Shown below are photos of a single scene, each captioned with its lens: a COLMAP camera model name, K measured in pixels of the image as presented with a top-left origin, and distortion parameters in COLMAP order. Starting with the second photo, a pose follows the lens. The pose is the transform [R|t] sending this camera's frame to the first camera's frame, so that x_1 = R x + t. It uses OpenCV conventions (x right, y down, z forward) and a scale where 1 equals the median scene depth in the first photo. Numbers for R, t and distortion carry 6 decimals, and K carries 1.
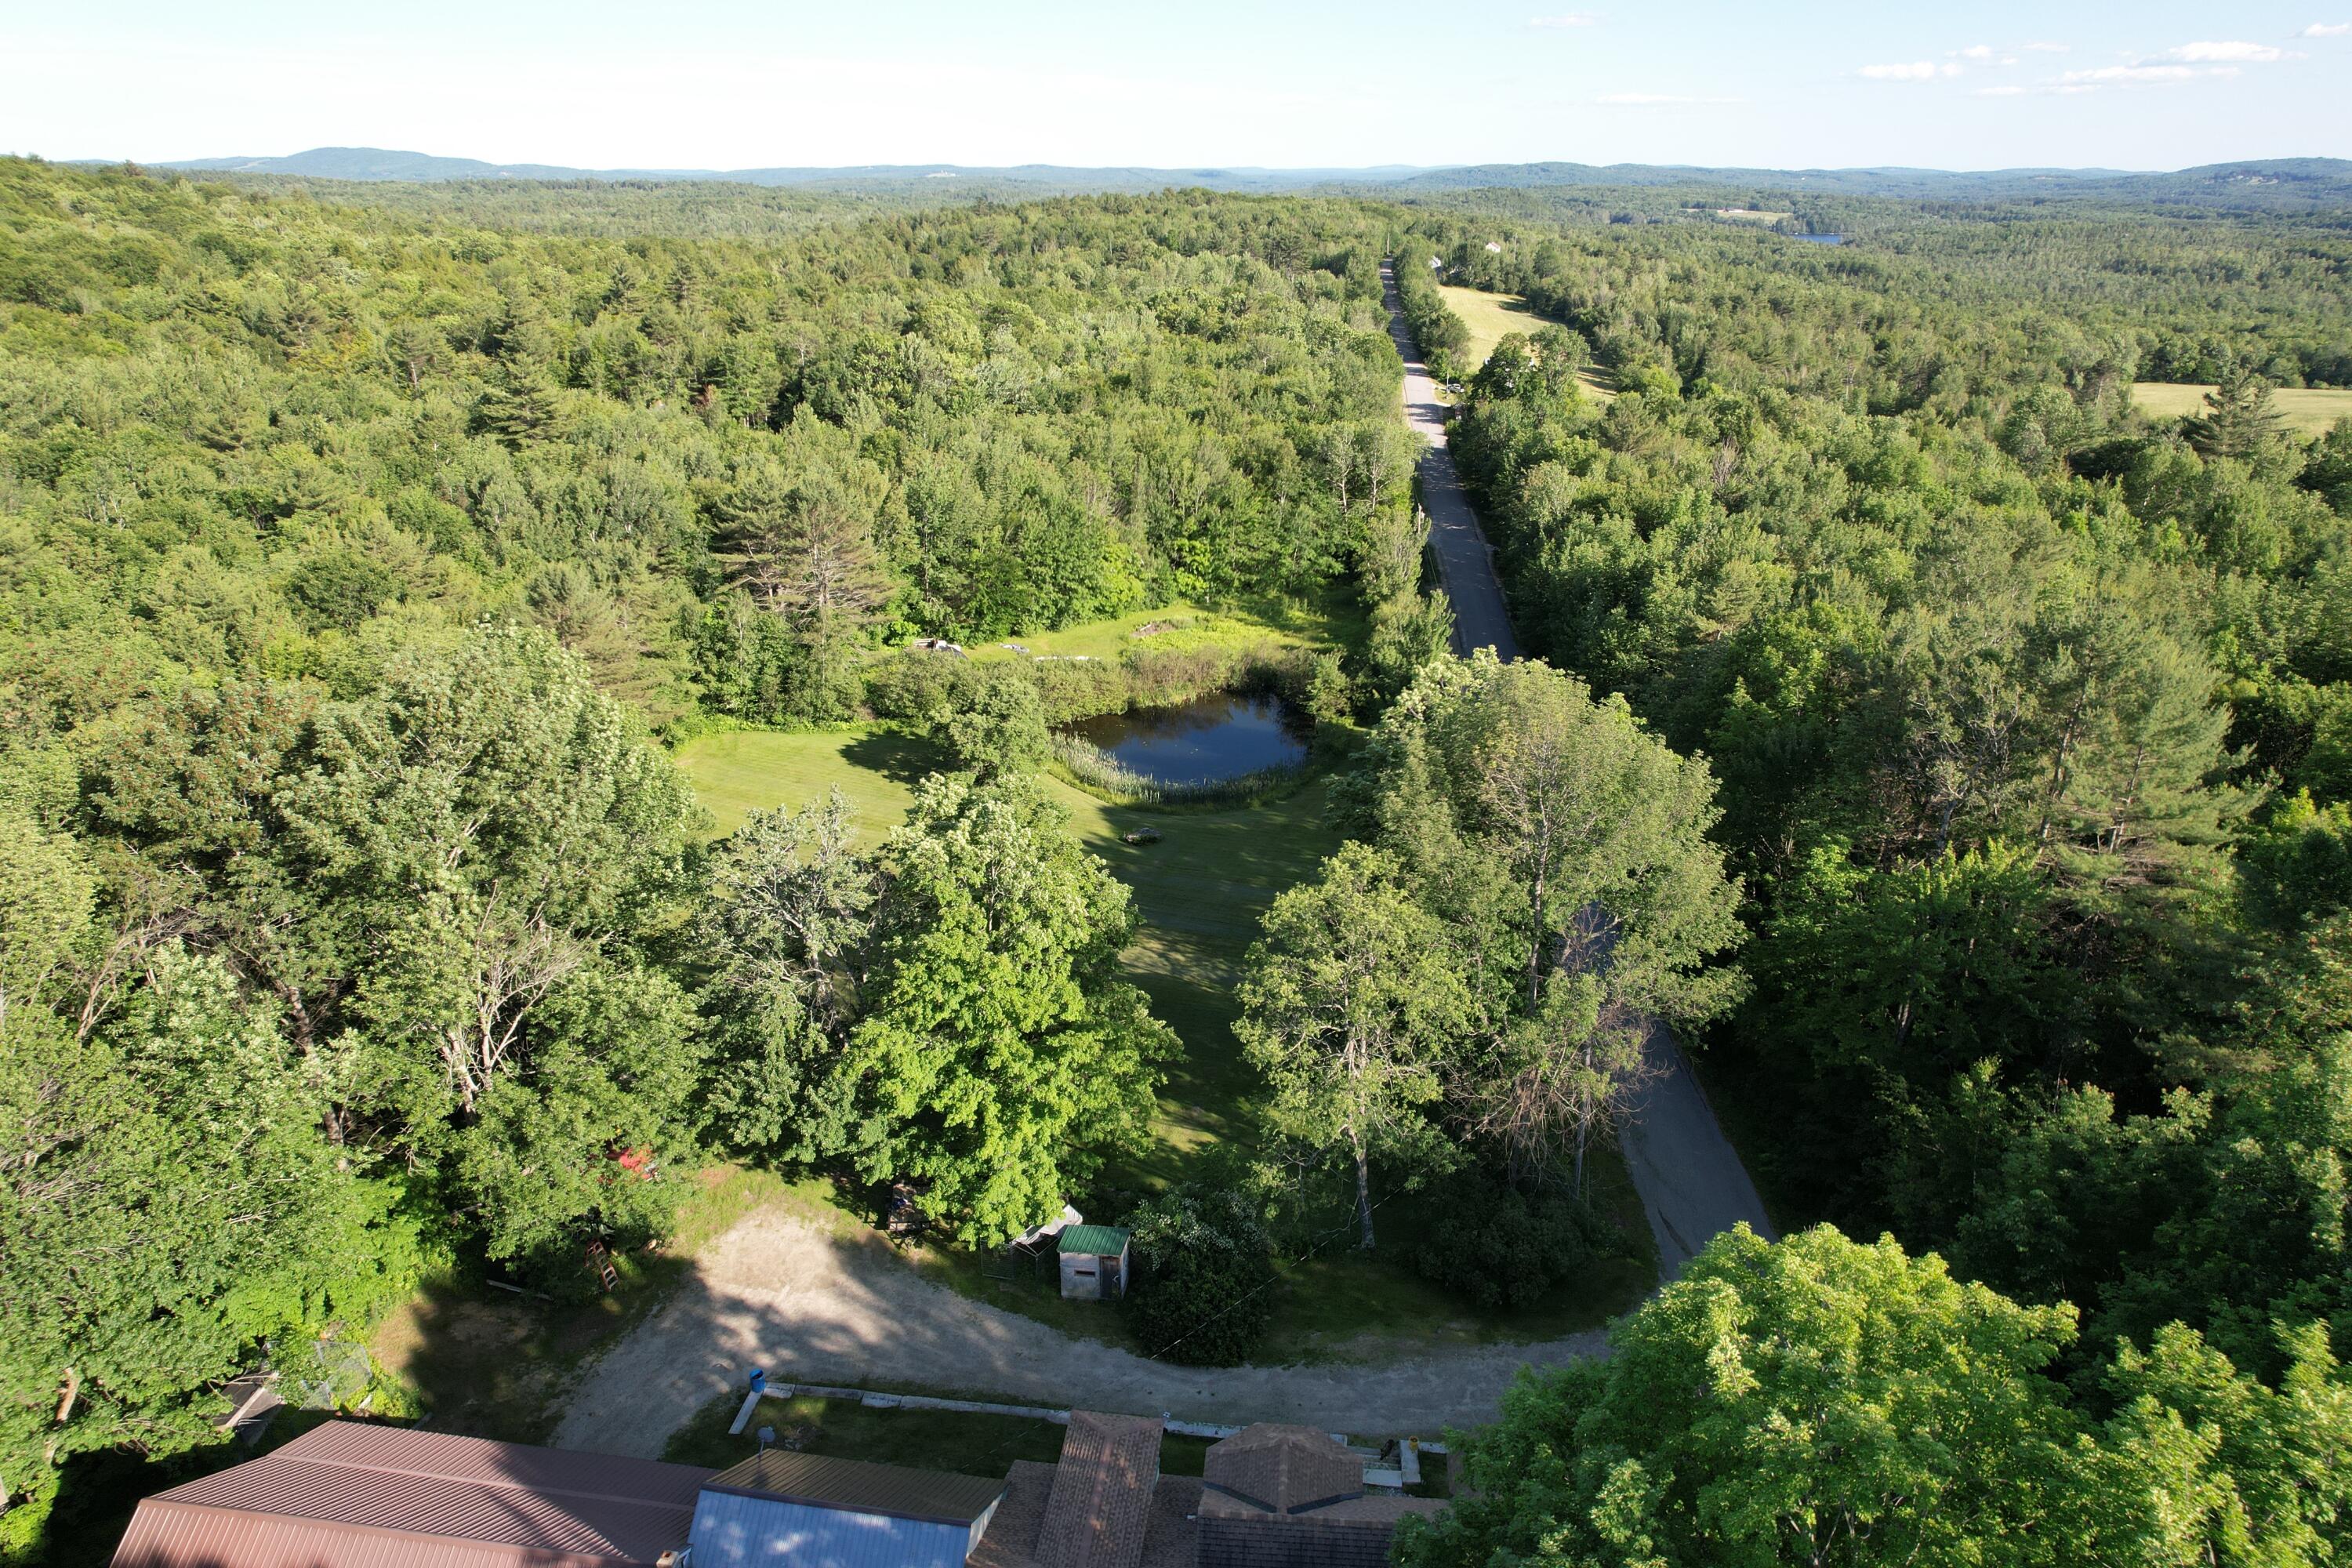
lens RADIAL K [[1463.9, 0, 1176.0], [0, 1463.9, 784.0], [0, 0, 1]] dist [-0.091026, 0.072540]
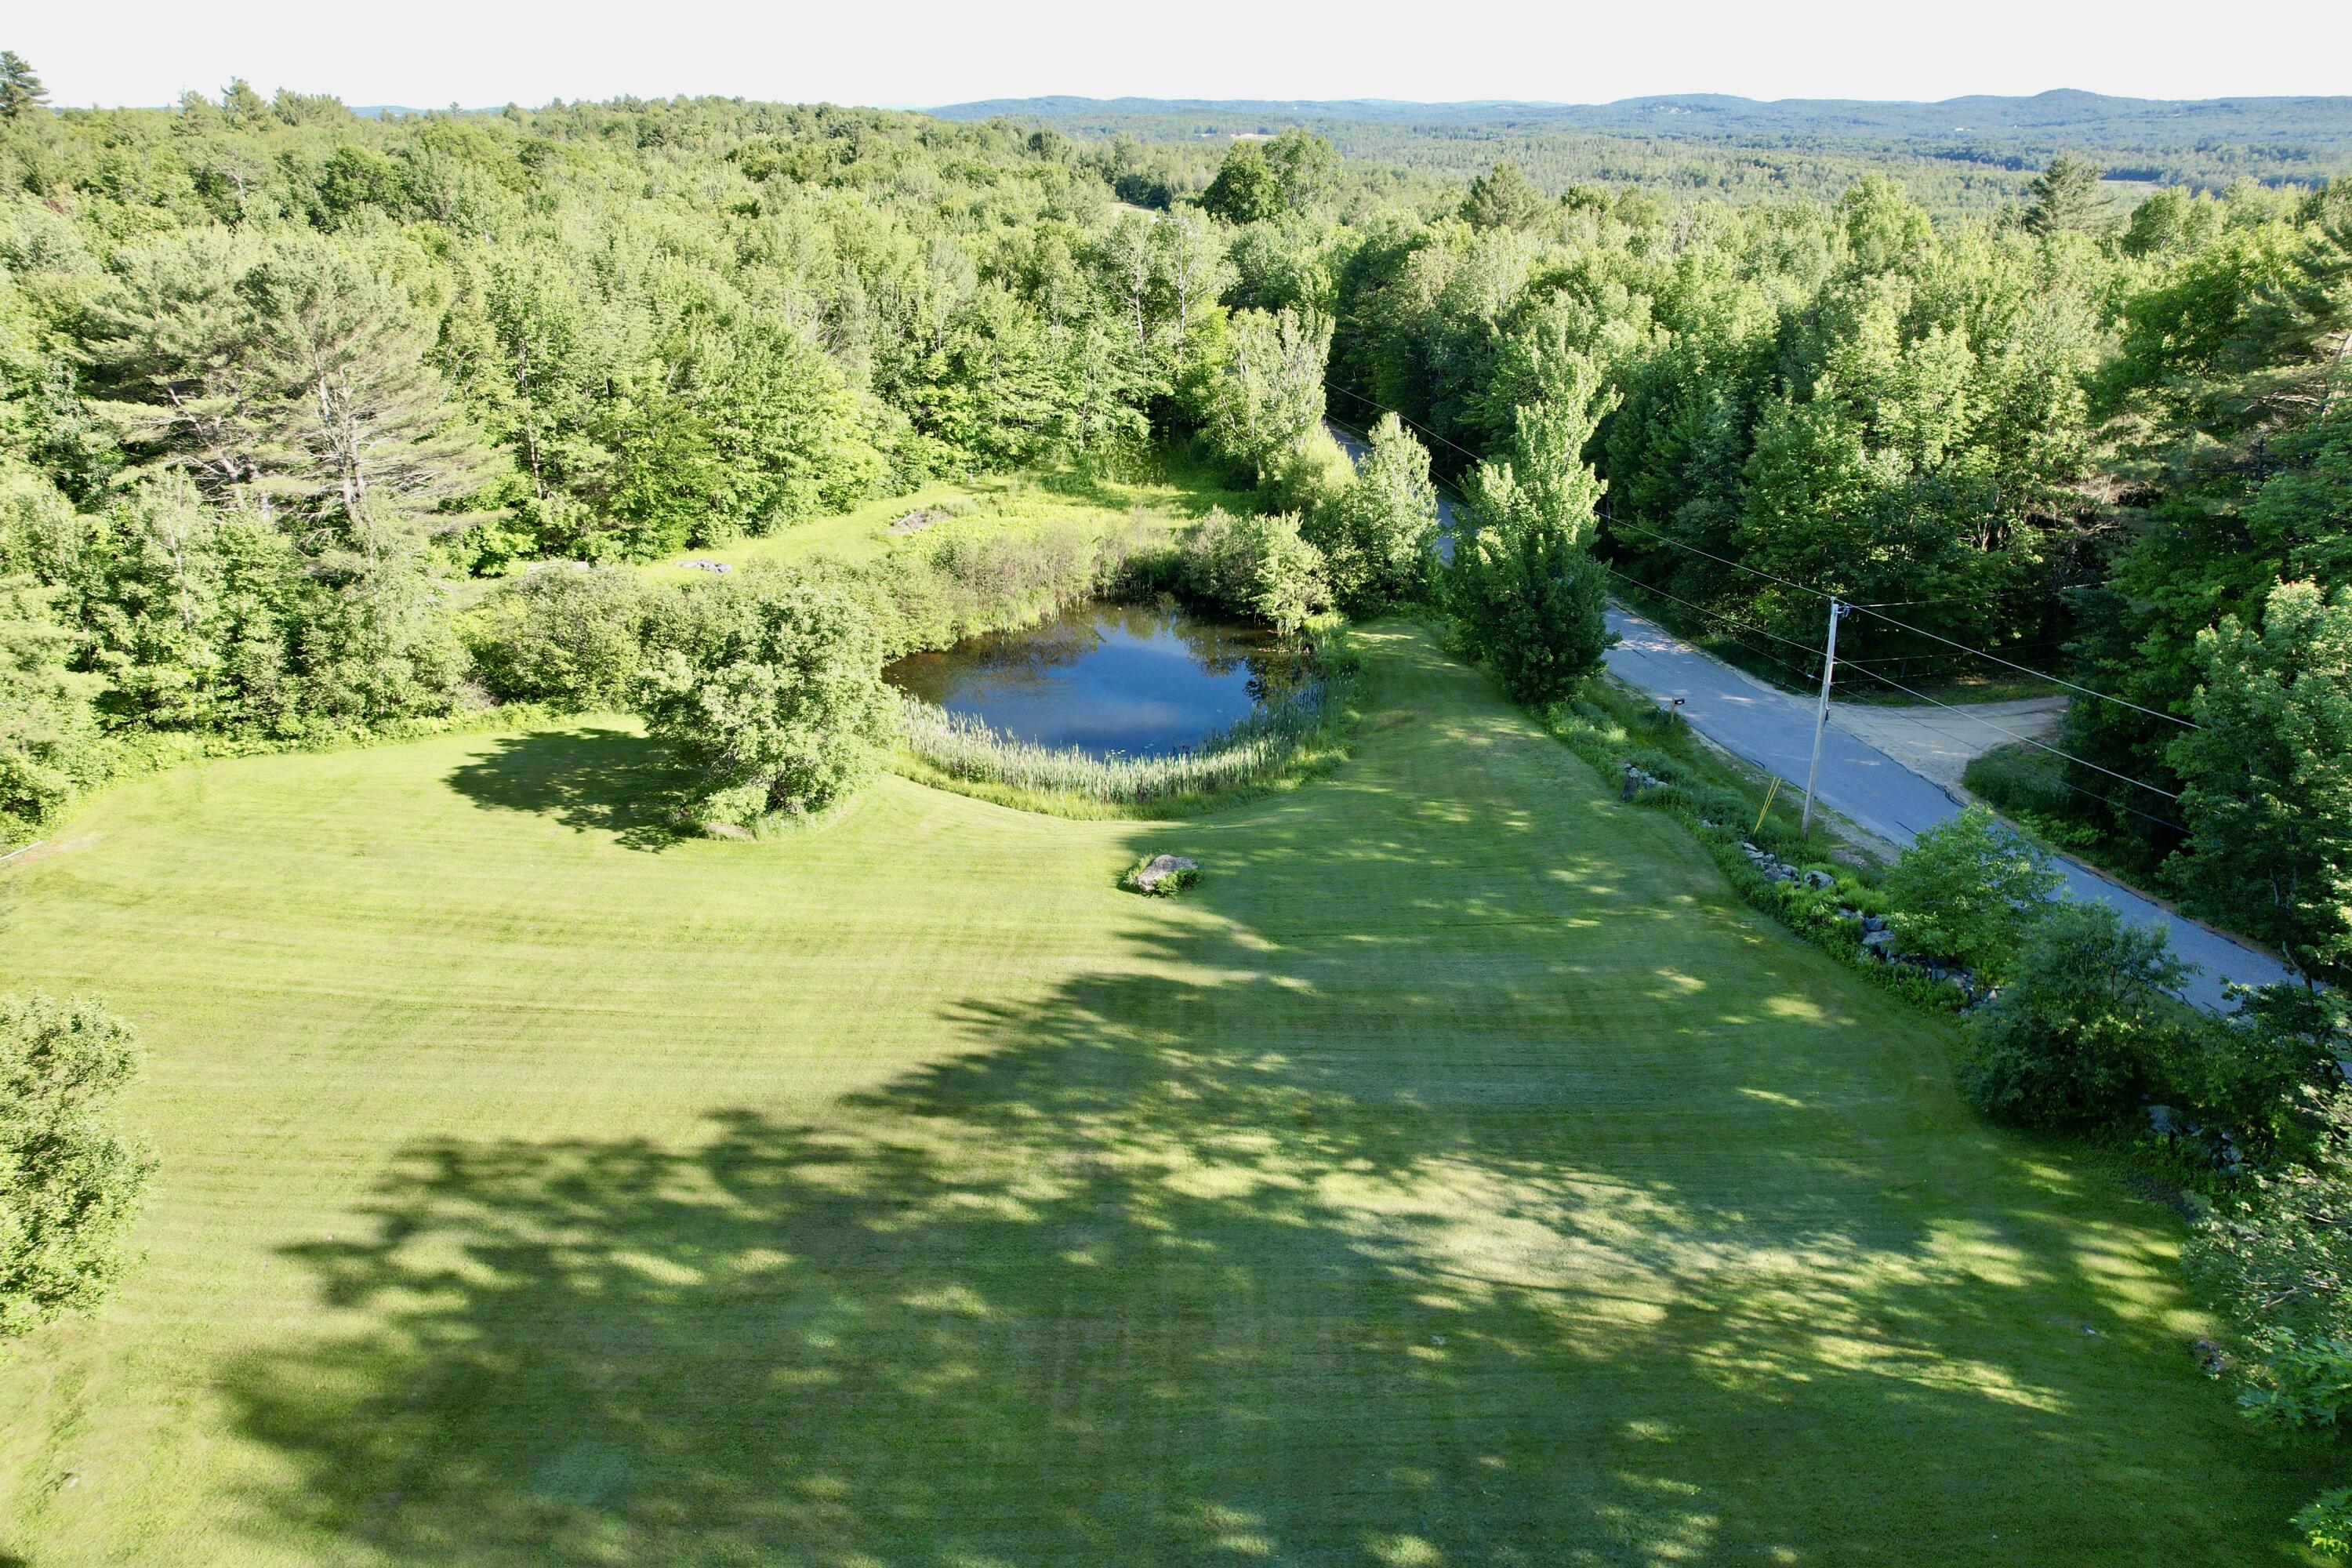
lens RADIAL K [[1463.9, 0, 1176.0], [0, 1463.9, 784.0], [0, 0, 1]] dist [-0.091026, 0.072540]
pose [[0.950499, -0.126839, 0.283660, -0.116314], [0.116747, 0.991785, 0.052279, -0.014170], [-0.287961, -0.016575, 0.957499, 0.408341]]
